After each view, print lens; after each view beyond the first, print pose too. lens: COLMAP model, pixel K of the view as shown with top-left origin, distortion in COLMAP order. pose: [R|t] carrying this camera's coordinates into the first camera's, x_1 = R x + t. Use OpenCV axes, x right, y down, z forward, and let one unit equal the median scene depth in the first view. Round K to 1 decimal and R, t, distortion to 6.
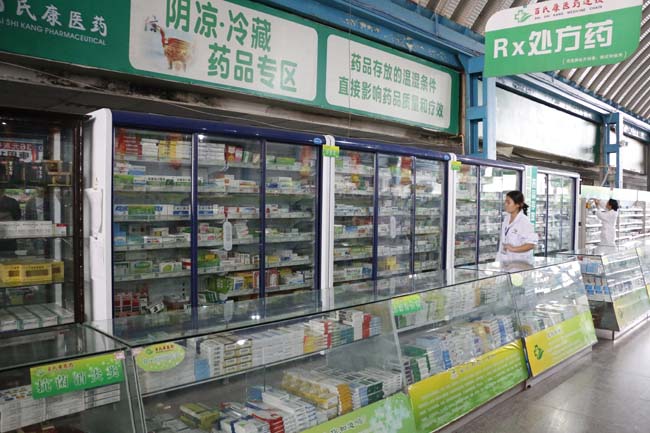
lens RADIAL K [[540.3, 0, 325.0], [0, 540.3, 216.5], [0, 0, 1]] dist [-0.196735, 0.174115]
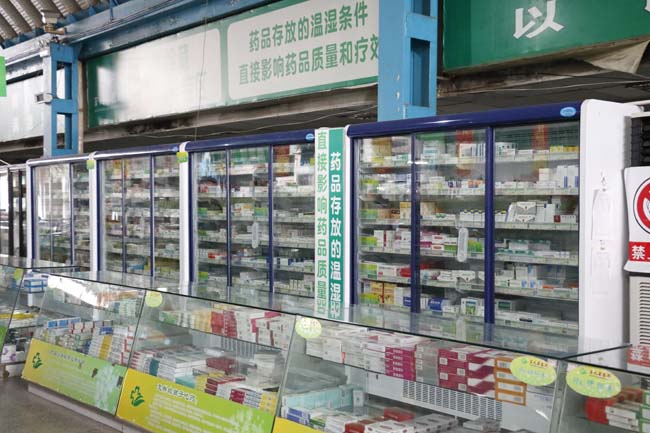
lens RADIAL K [[824.9, 0, 325.0], [0, 824.9, 216.5], [0, 0, 1]] dist [-0.007356, 0.021538]
pose [[-0.084307, -0.001582, -0.996439, 1.694653], [-0.035147, 0.999381, 0.001387, -0.014234], [0.995820, 0.035139, -0.084311, 1.519892]]
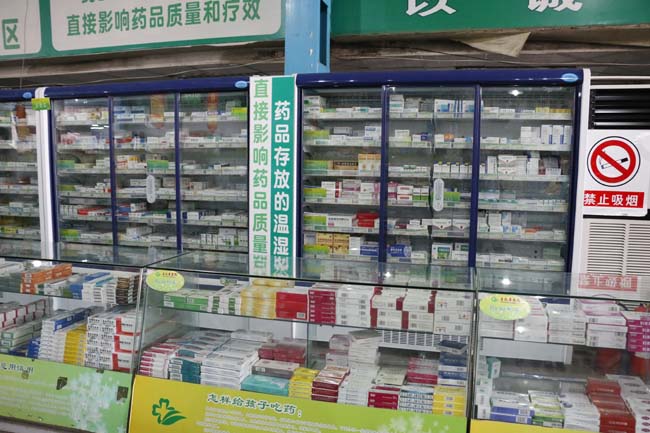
lens RADIAL K [[540.3, 0, 325.0], [0, 540.3, 216.5], [0, 0, 1]] dist [-0.196735, 0.174115]
pose [[0.490932, 0.077544, -0.867740, 1.211573], [-0.029775, 0.996942, 0.072244, -0.002314], [0.870689, -0.009629, 0.491739, 1.133929]]
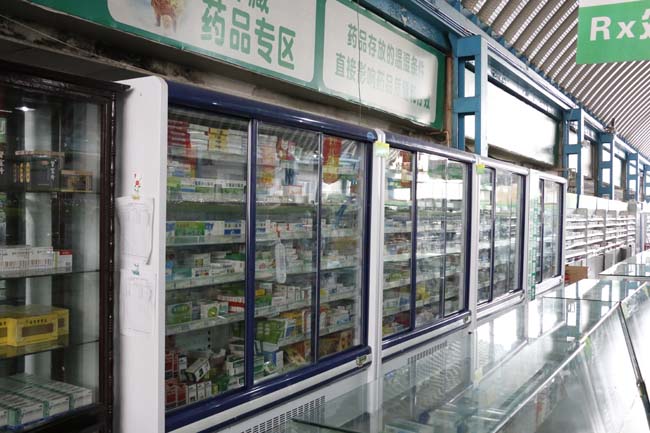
lens RADIAL K [[650.8, 0, 325.0], [0, 650.8, 216.5], [0, 0, 1]] dist [-0.115502, 0.222064]
pose [[0.972792, 0.002836, 0.231662, -0.249071], [-0.000066, 0.999928, -0.011966, -0.012340], [-0.231680, 0.011625, 0.972723, 0.098197]]
